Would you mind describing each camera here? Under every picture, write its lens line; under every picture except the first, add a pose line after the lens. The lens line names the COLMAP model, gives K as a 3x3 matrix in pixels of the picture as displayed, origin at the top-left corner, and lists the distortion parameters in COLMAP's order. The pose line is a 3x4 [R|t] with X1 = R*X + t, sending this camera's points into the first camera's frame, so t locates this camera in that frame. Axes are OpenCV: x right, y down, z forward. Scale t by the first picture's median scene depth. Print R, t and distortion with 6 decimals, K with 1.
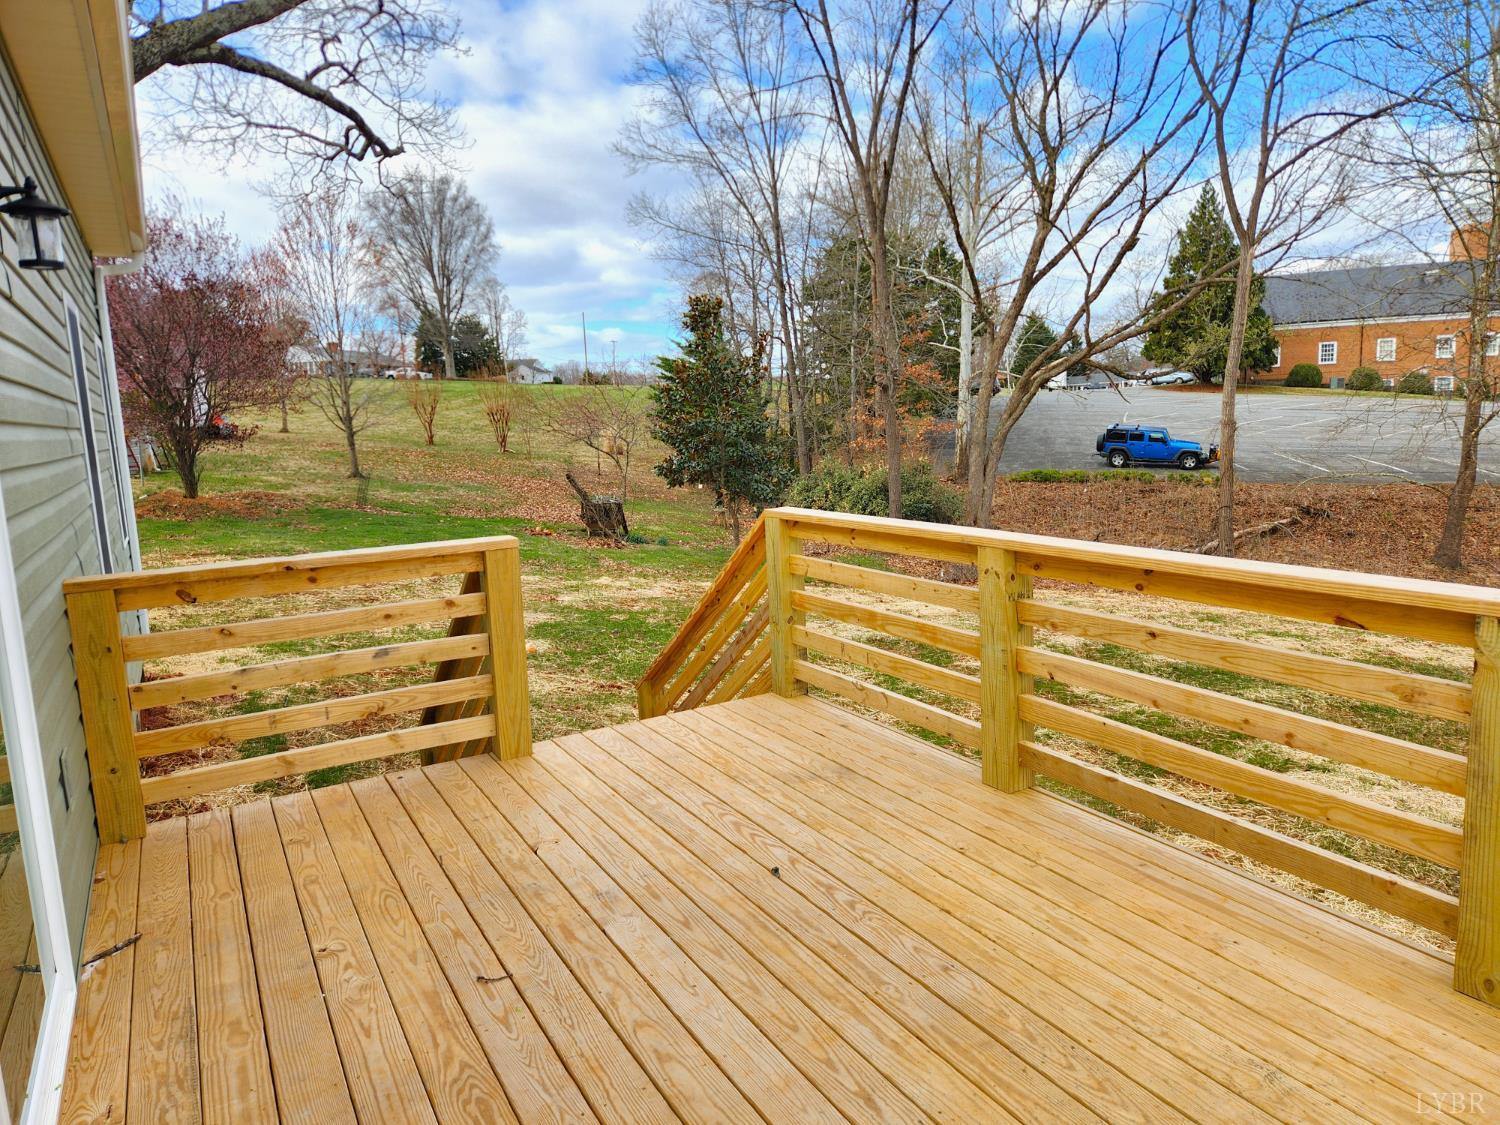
lens RADIAL K [[1065.3, 0, 750.0], [0, 1065.3, 562.5], [0, 0, 1]] dist [0.044689, -0.095650]
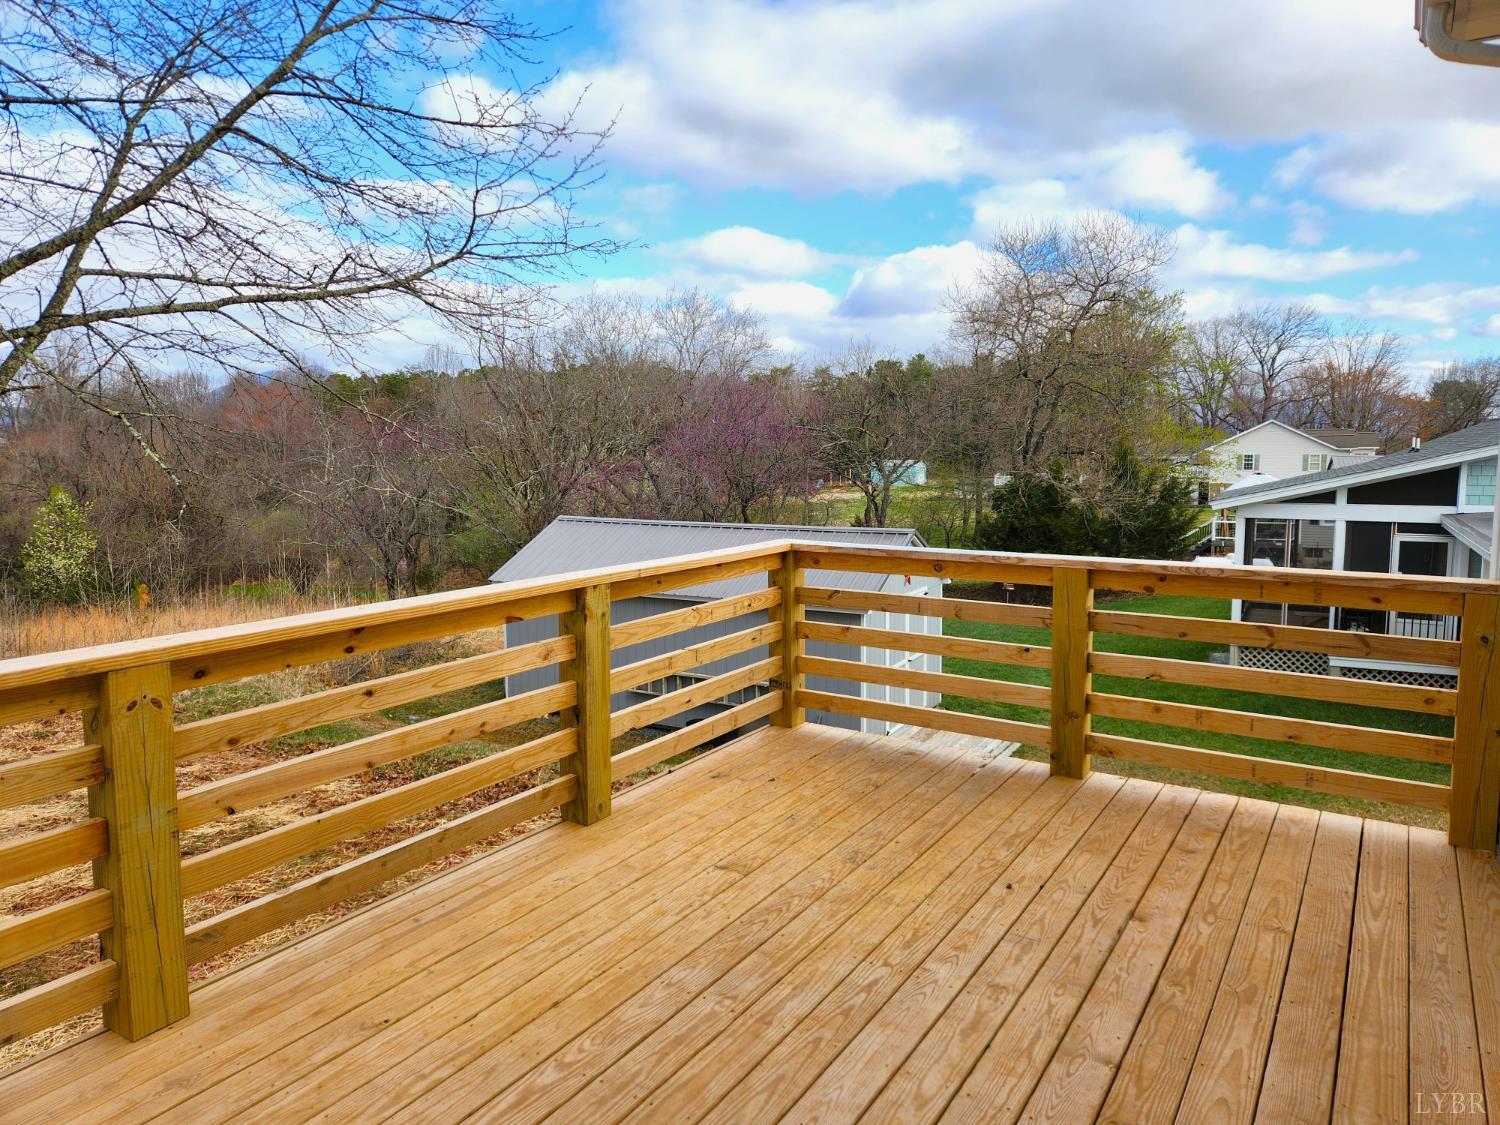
lens RADIAL K [[1065.3, 0, 750.0], [0, 1065.3, 562.5], [0, 0, 1]] dist [0.044689, -0.095650]
pose [[-0.502749, -0.057401, 0.862524, -0.637101], [0.157503, 0.975008, 0.156692, -0.148265], [-0.849963, 0.214627, -0.481143, 1.179170]]
